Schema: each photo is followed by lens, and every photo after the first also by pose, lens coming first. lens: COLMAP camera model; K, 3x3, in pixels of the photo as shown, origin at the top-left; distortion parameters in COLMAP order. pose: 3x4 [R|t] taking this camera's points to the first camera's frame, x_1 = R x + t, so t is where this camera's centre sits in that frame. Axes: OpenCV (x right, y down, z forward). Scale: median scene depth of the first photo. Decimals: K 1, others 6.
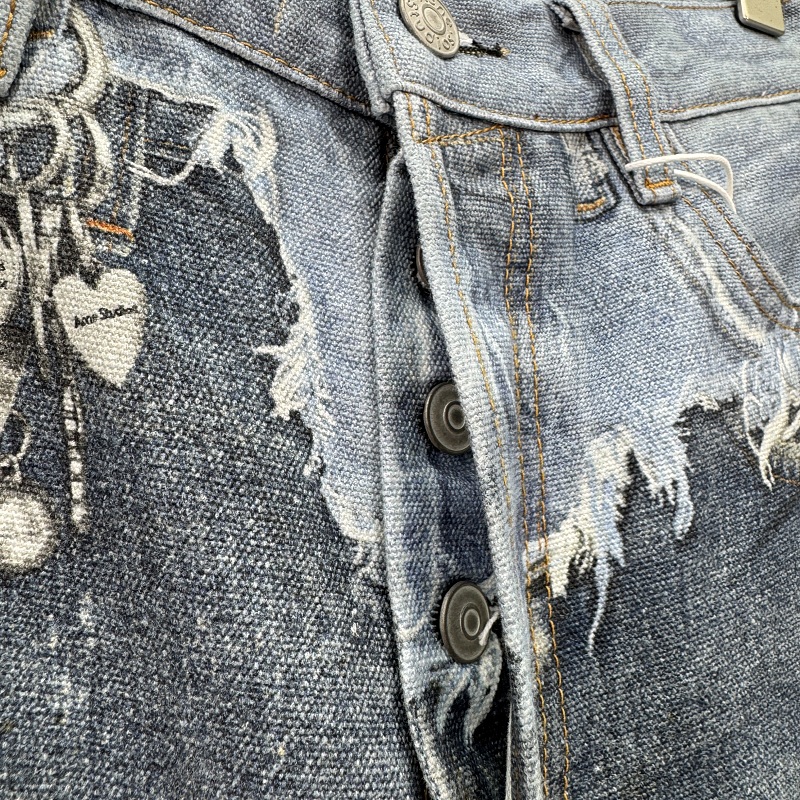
lens RADIAL K [[807.3, 0, 399.4], [0, 807.3, 350.5], [0, 0, 1]] dist [-0.008170, -0.021080]
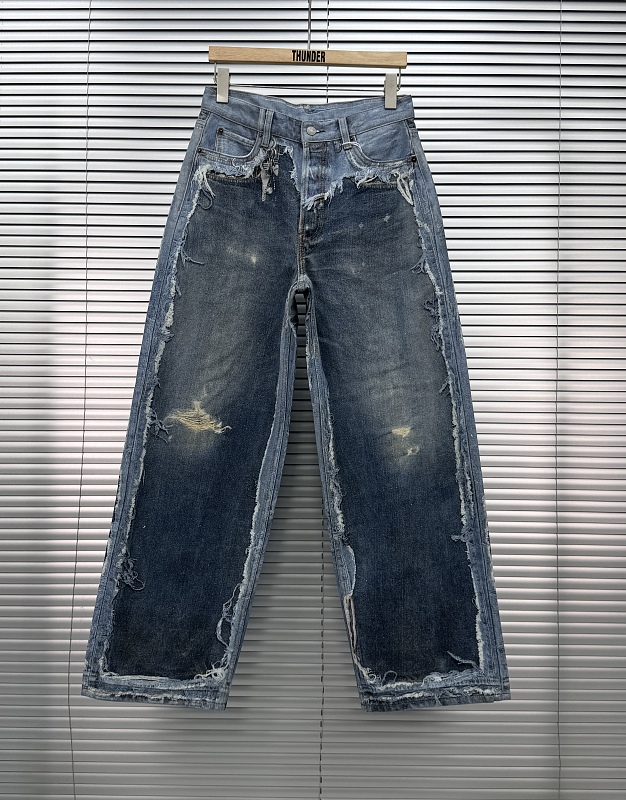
lens RADIAL K [[903.5, 0, 295.6], [0, 903.5, 401.6], [0, 0, 1]] dist [0.106312, -0.002616]
pose [[0.869518, 0.067570, -0.489258, 5.196035], [0.026478, 0.982796, 0.182789, 0.685590], [0.493192, -0.171893, 0.852769, -8.432714]]
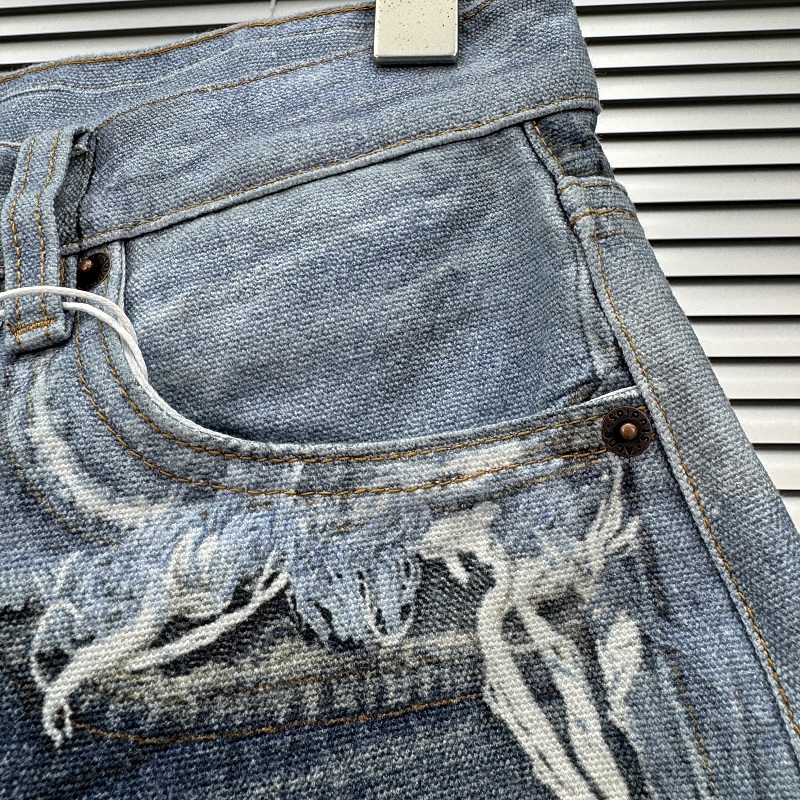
lens RADIAL K [[798.3, 0, 398.7], [0, 798.3, 322.3], [0, 0, 1]] dist [0.005832, -0.010613]
pose [[0.820379, -0.107523, -0.561621, 1.392845], [0.036699, 0.990038, -0.135935, -0.106689], [0.570642, 0.090907, 0.816152, 0.693556]]
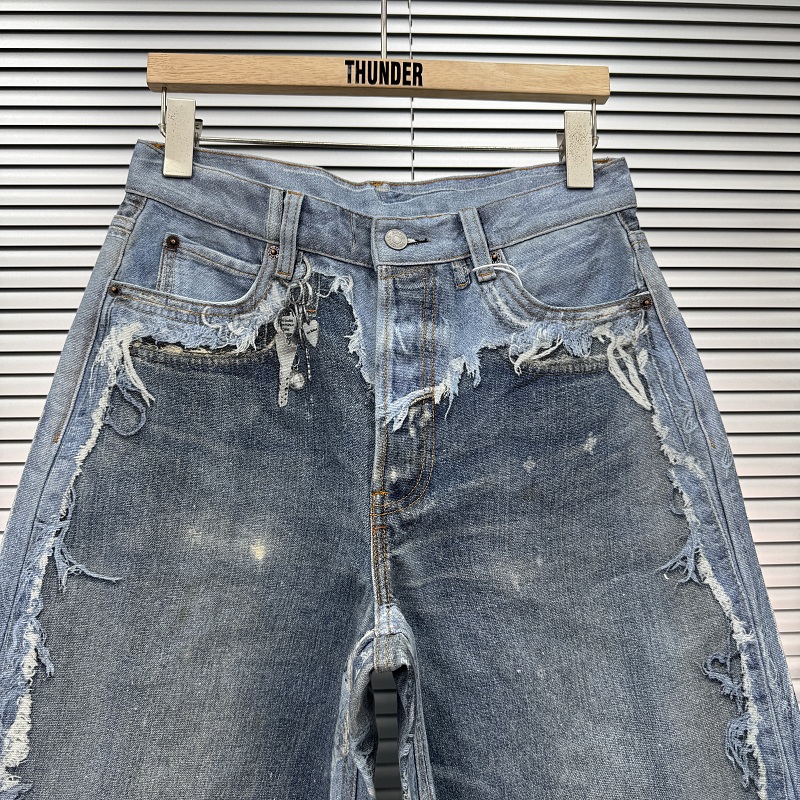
lens RADIAL K [[793.1, 0, 400.0], [0, 793.1, 400.0], [0, 0, 1]] dist [0.074066, -0.031562]
pose [[0.895557, -0.020208, -0.444488, 1.686712], [0.047499, 0.997602, 0.050347, 0.117274], [0.442405, -0.066201, 0.894369, -2.276905]]
